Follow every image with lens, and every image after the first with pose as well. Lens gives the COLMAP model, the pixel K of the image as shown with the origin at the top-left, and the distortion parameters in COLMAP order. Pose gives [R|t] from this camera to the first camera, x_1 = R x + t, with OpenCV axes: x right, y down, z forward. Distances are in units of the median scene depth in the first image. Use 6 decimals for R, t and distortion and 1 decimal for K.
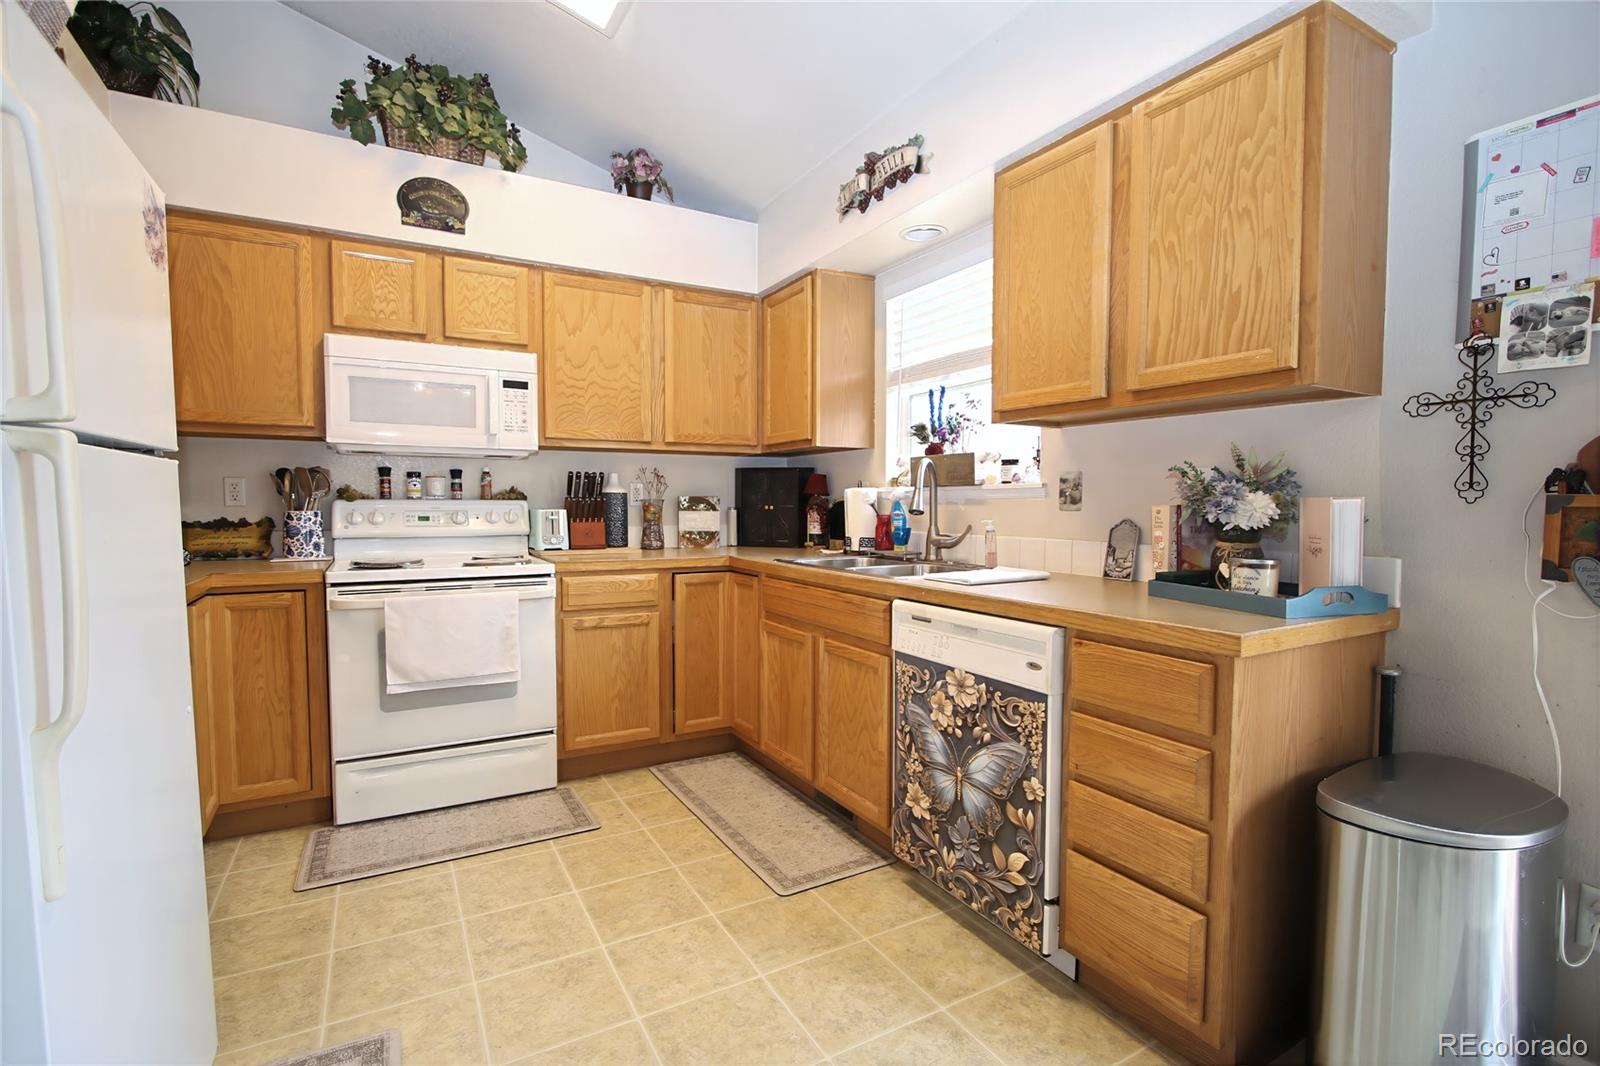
lens RADIAL K [[733.3, 0, 797.6], [0, 733.3, 539.1], [0, 0, 1]] dist [-0.022377, 0.004718]
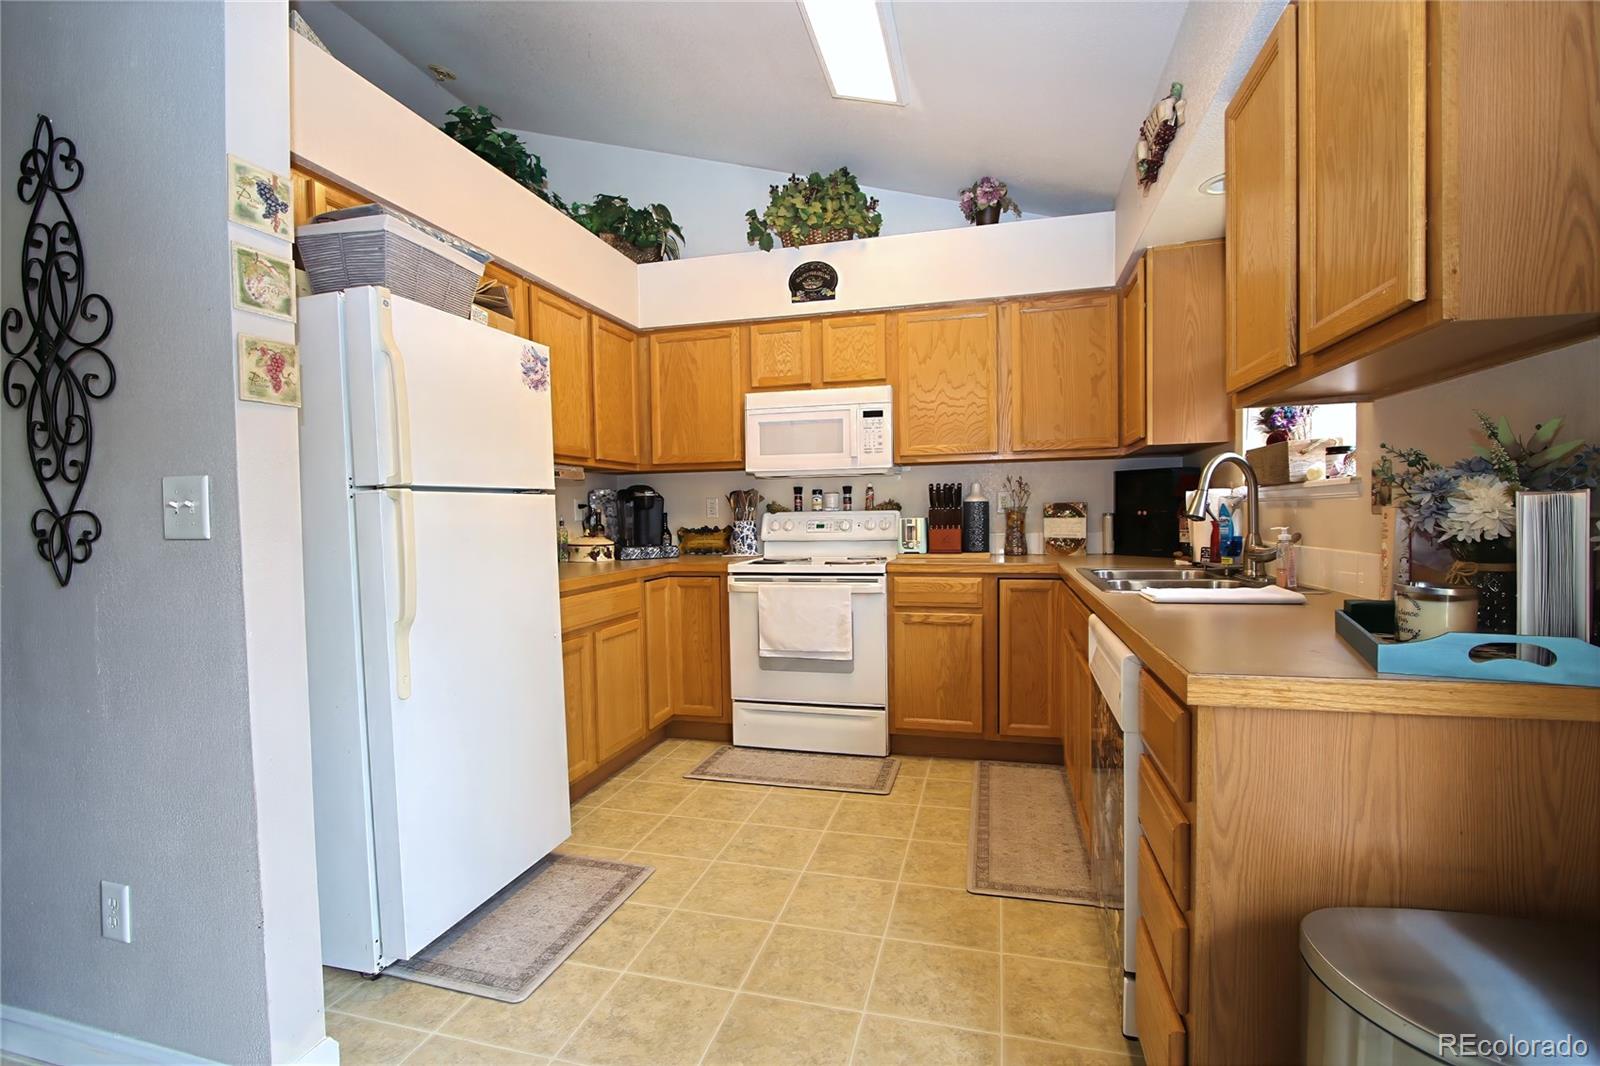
lens RADIAL K [[733.3, 0, 797.6], [0, 733.3, 539.1], [0, 0, 1]] dist [-0.022377, 0.004718]
pose [[0.710447, 0.010345, -0.703674, 0.408261], [-0.016145, 0.999868, -0.001601, -0.003192], [0.703565, 0.012498, 0.710521, 0.070468]]
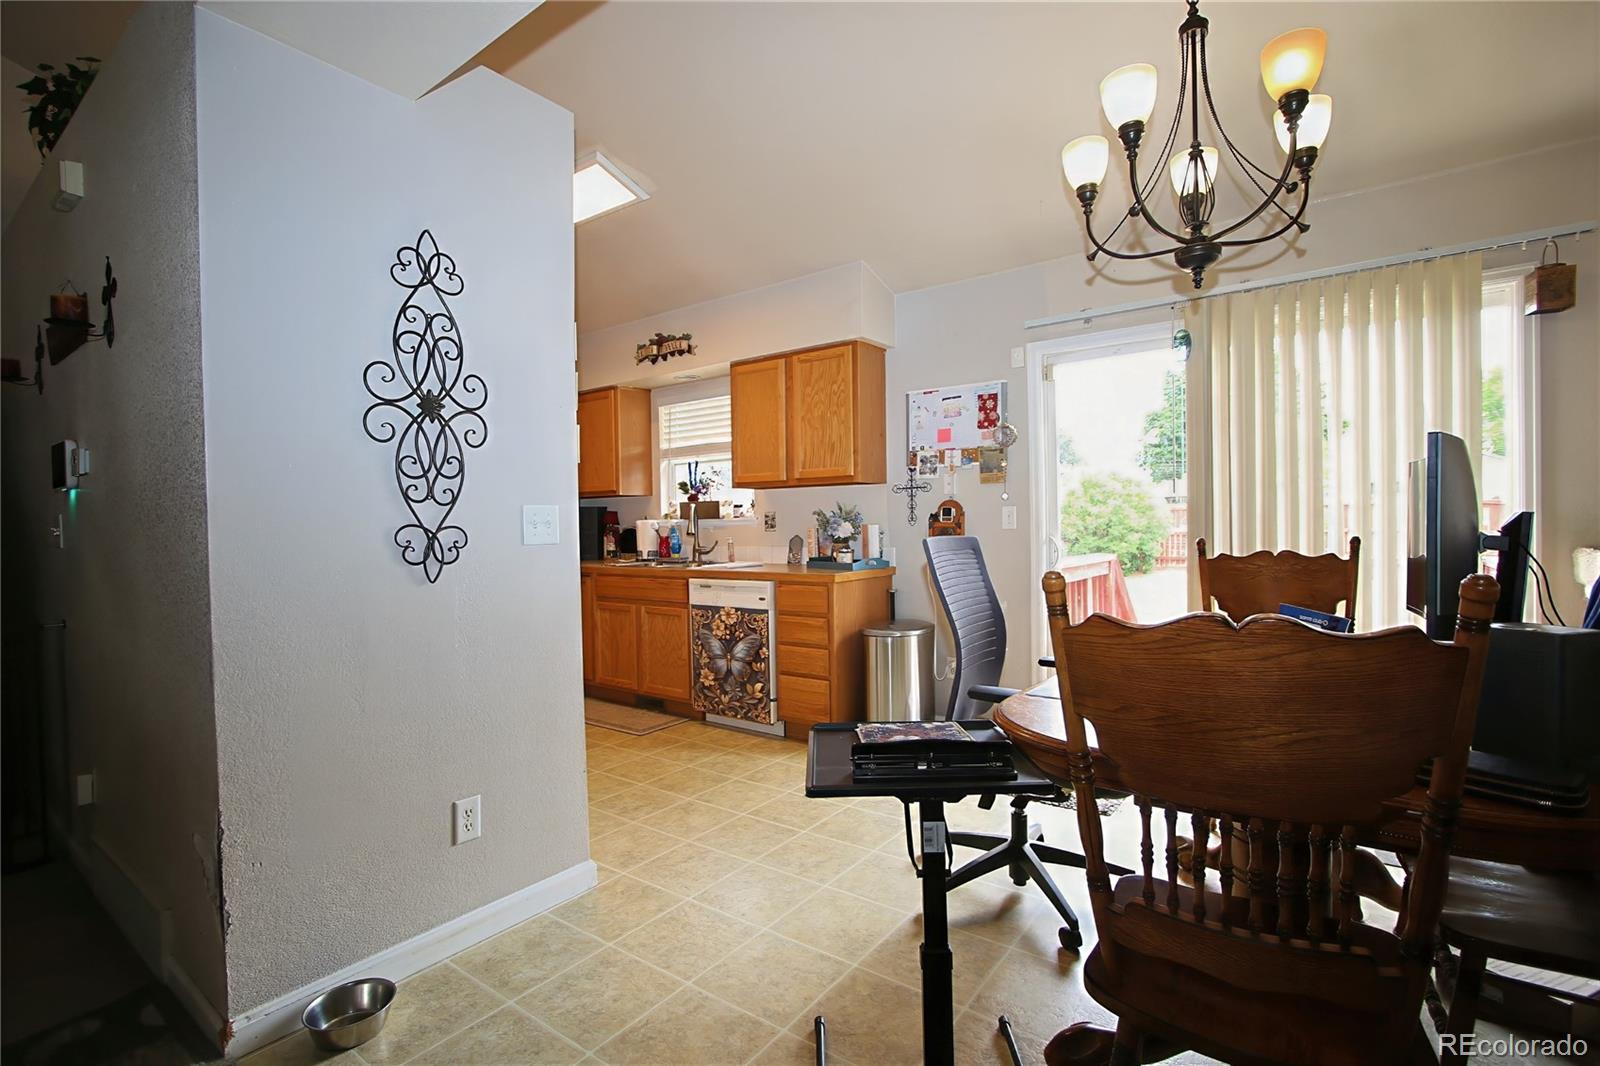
lens RADIAL K [[733.3, 0, 797.6], [0, 733.3, 539.1], [0, 0, 1]] dist [-0.022377, 0.004718]
pose [[0.913230, -0.025397, 0.406652, -0.320422], [0.038365, 0.998981, -0.023768, 0.027562], [-0.405634, 0.037307, 0.913274, -0.732740]]
